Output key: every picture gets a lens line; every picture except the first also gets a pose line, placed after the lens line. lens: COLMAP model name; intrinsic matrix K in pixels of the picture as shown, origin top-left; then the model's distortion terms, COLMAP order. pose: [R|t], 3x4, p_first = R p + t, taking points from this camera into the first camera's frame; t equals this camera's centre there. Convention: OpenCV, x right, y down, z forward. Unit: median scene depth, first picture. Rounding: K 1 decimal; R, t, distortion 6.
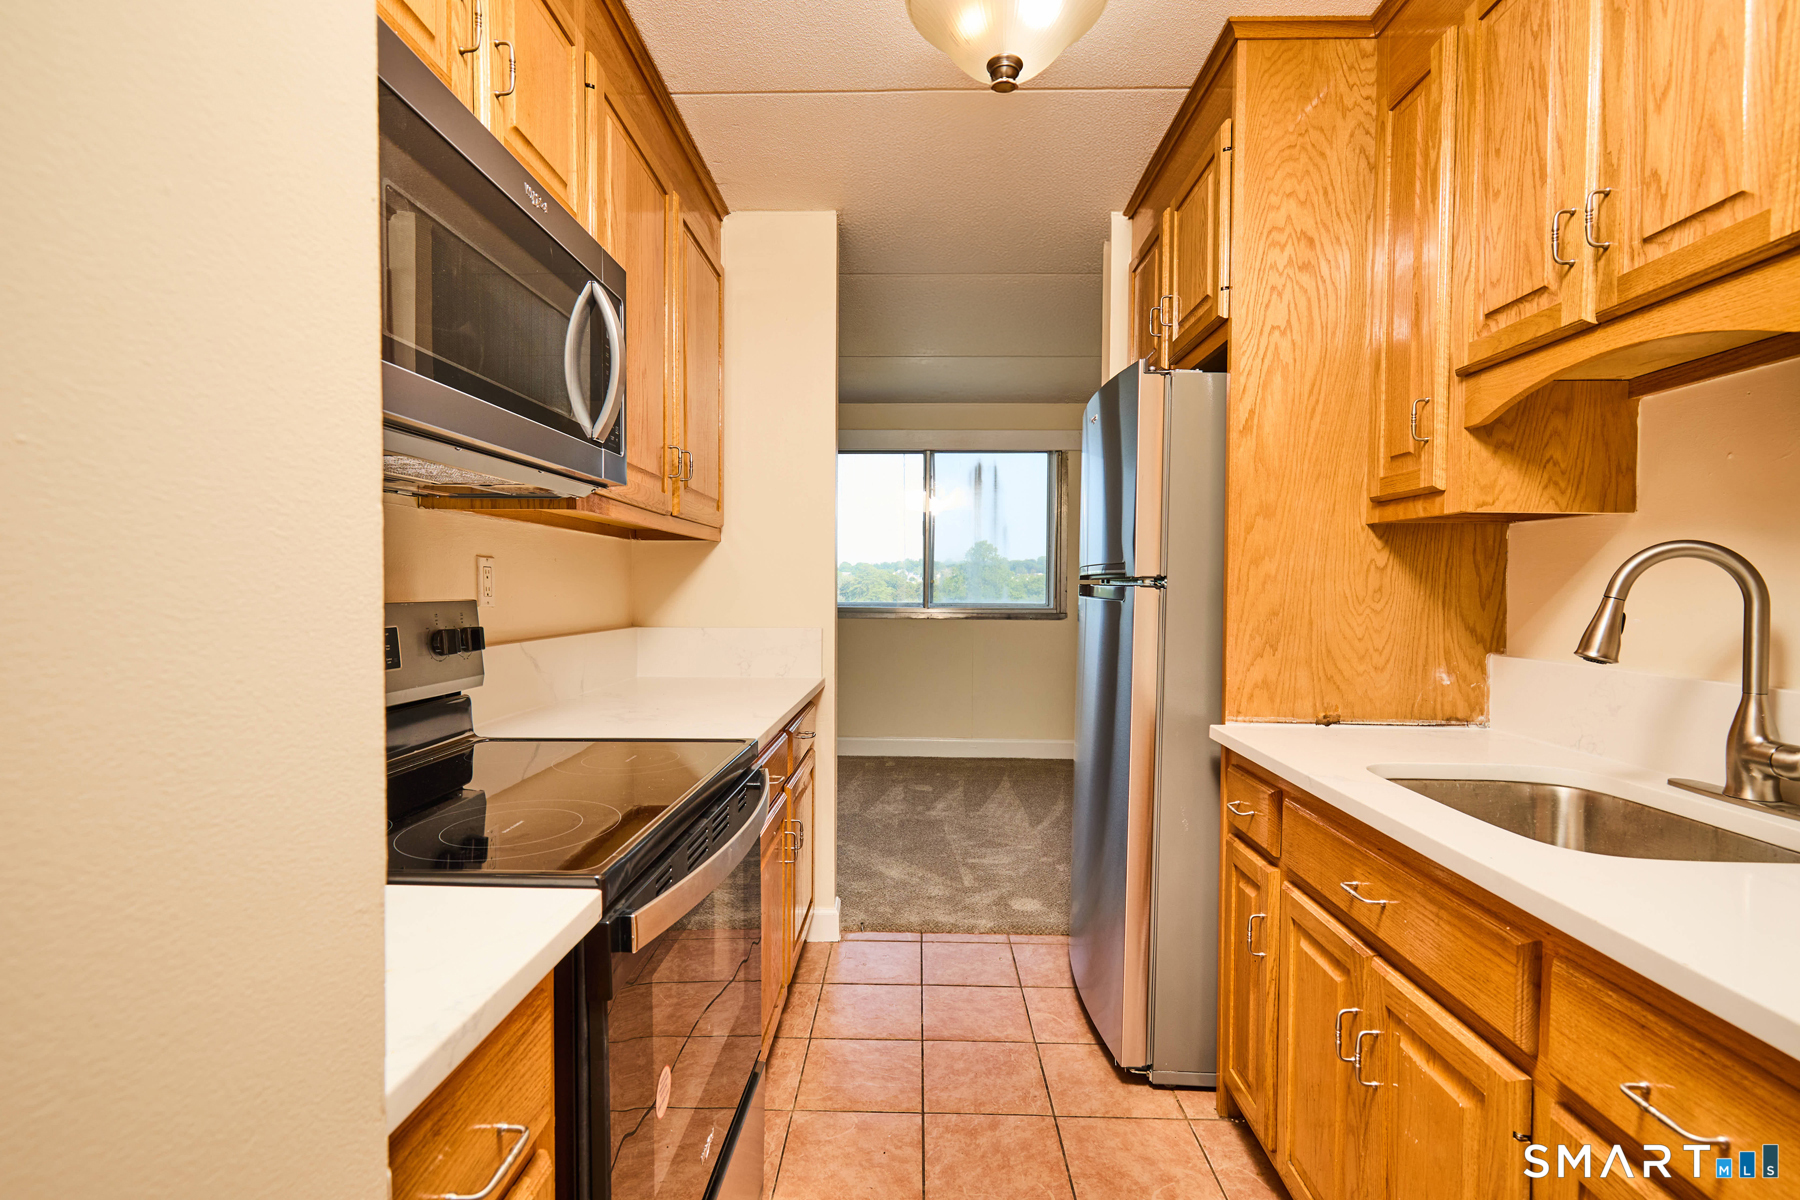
lens RADIAL K [[823.3, 0, 895.0], [0, 823.3, 601.6], [0, 0, 1]] dist [0.002528, -0.000607]
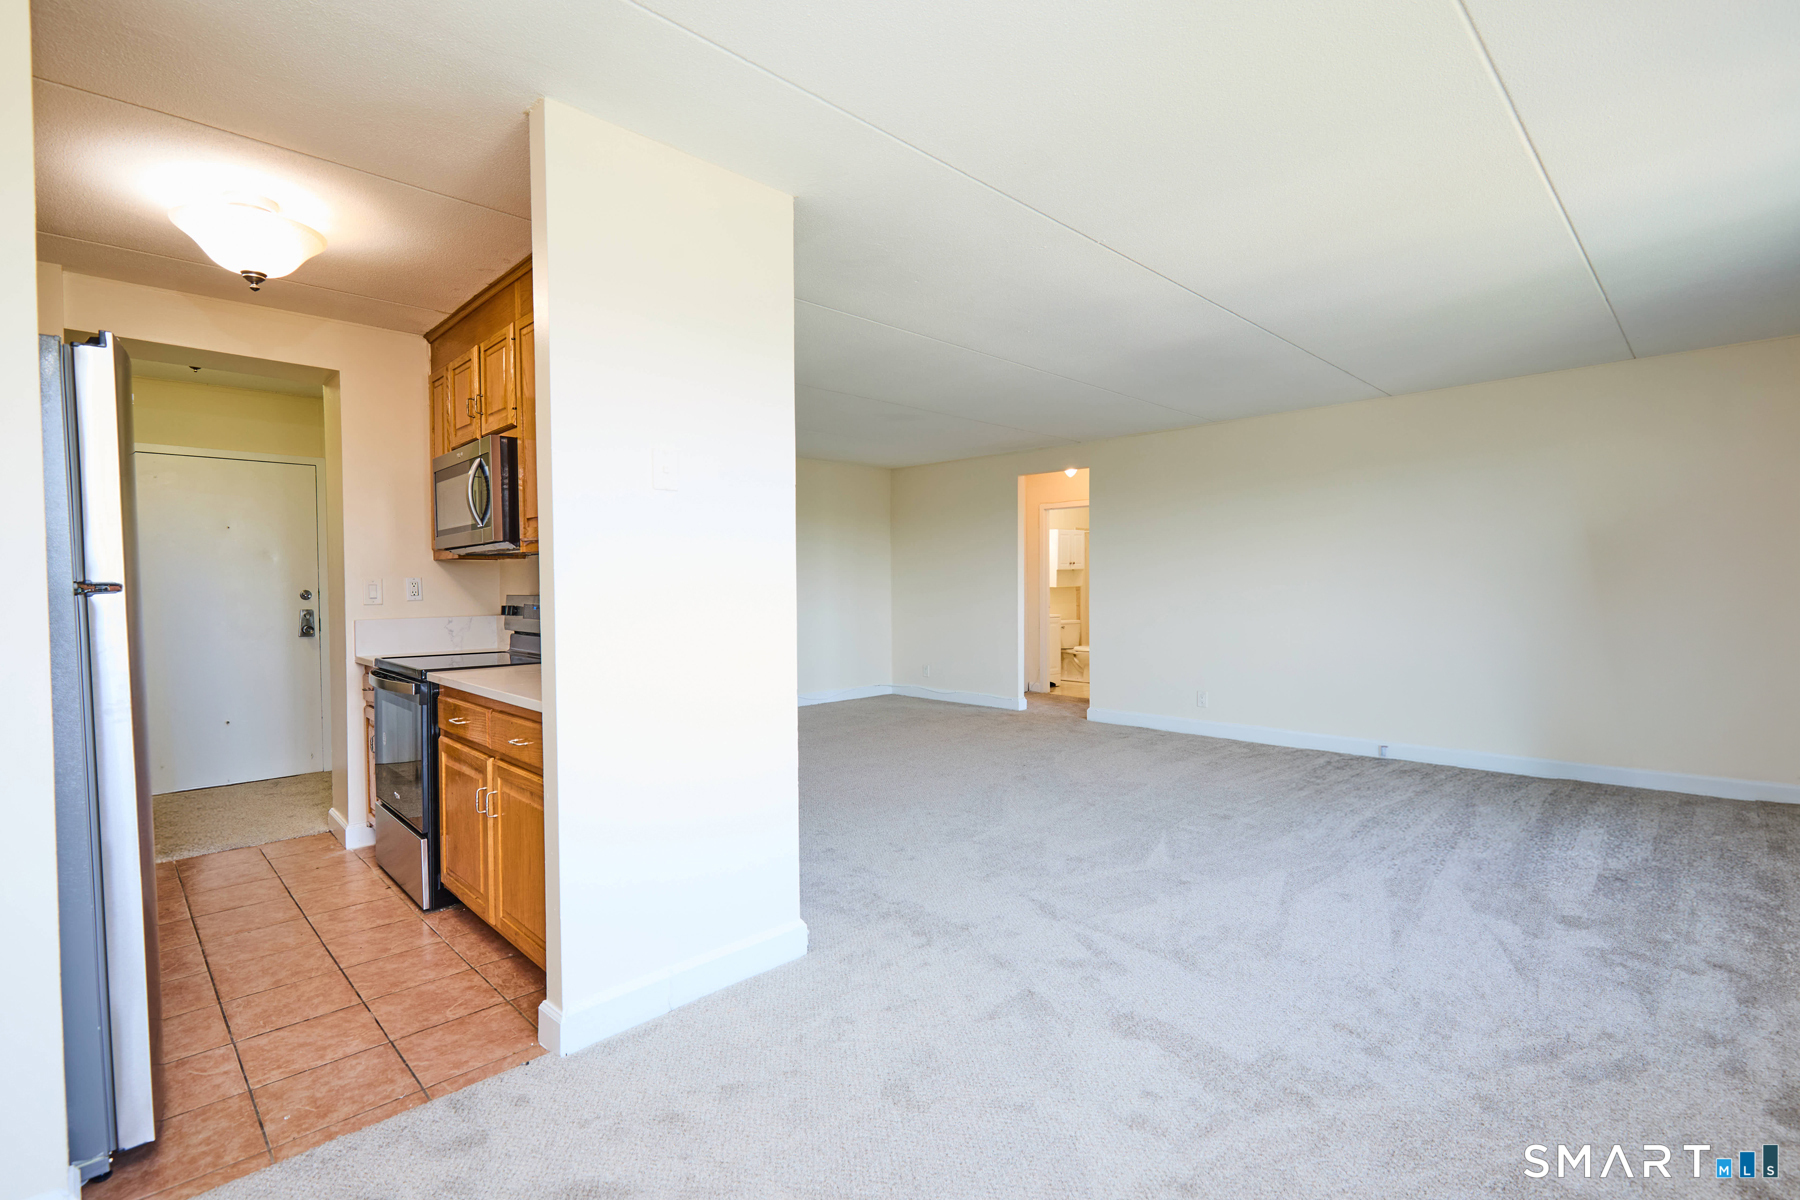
lens RADIAL K [[823.3, 0, 895.0], [0, 823.3, 601.6], [0, 0, 1]] dist [0.002528, -0.000607]
pose [[-0.693186, 0.017218, -0.720553, 0.386452], [-0.009282, 0.999418, 0.032810, -0.056460], [0.720699, 0.029432, -0.692624, 2.679921]]
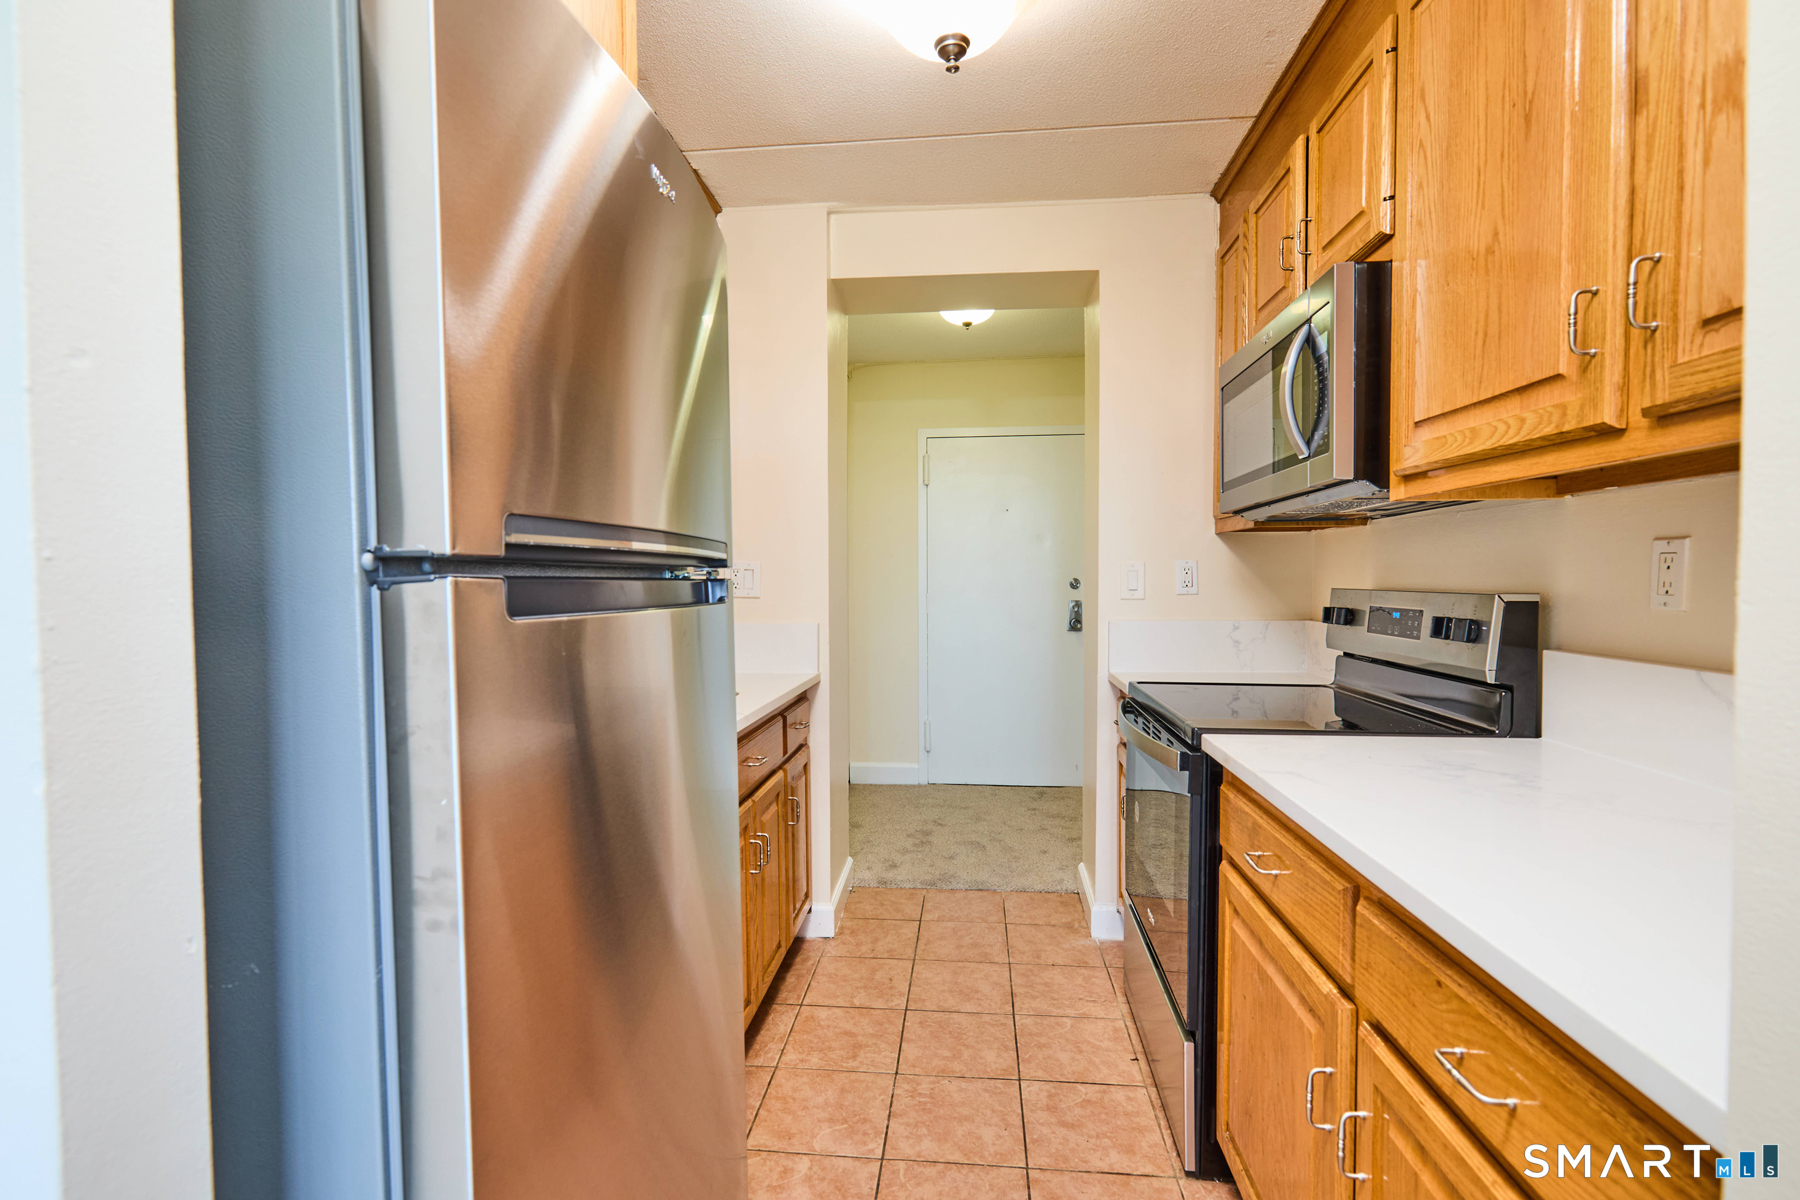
lens RADIAL K [[823.3, 0, 895.0], [0, 823.3, 601.6], [0, 0, 1]] dist [0.002528, -0.000607]
pose [[-0.997775, -0.003163, 0.066598, 0.117385], [0.000108, 0.998796, 0.049063, -0.035417], [-0.066673, 0.048961, -0.996573, 1.749420]]
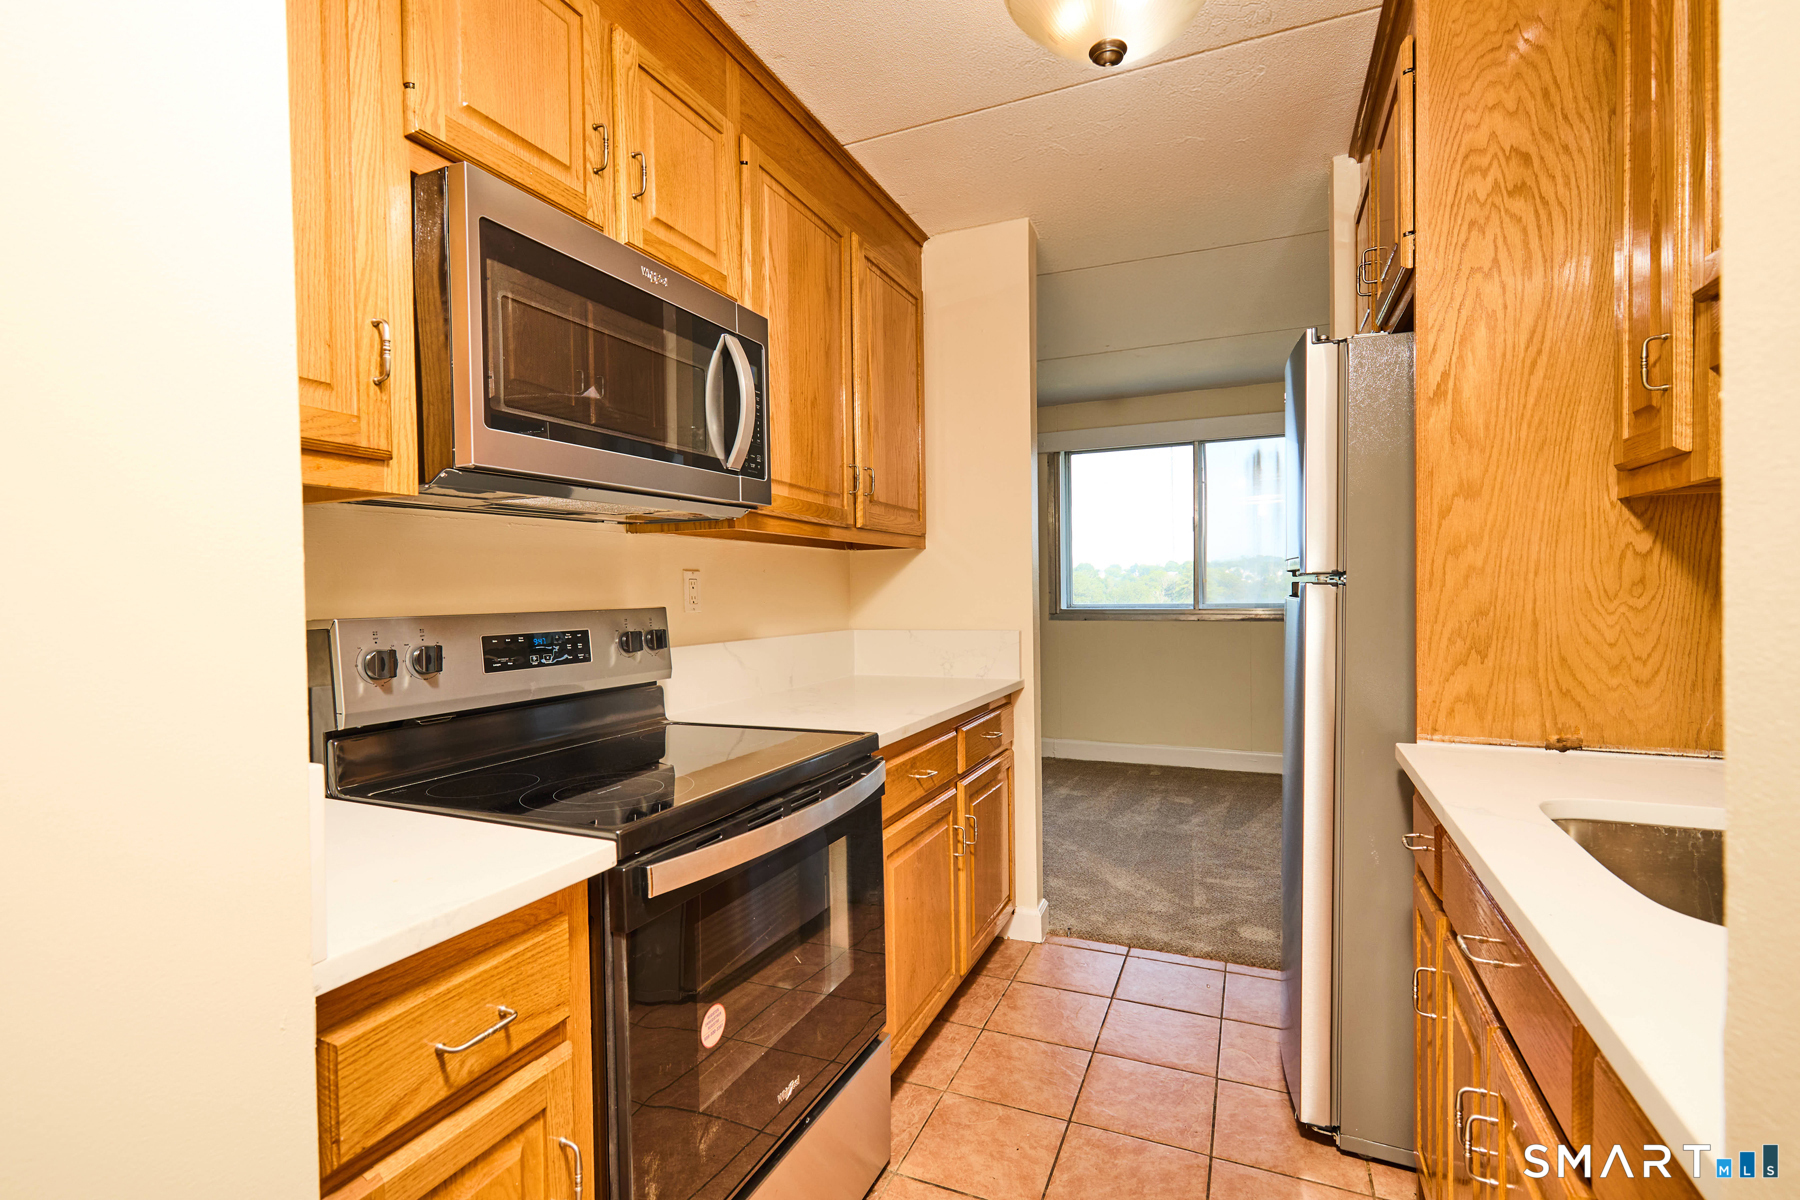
lens RADIAL K [[823.3, 0, 895.0], [0, 823.3, 601.6], [0, 0, 1]] dist [0.002528, -0.000607]
pose [[0.926131, -0.013130, -0.376973, 0.225649], [0.011984, 0.999914, -0.005385, 0.000399], [0.377011, 0.000470, 0.926208, 0.005648]]
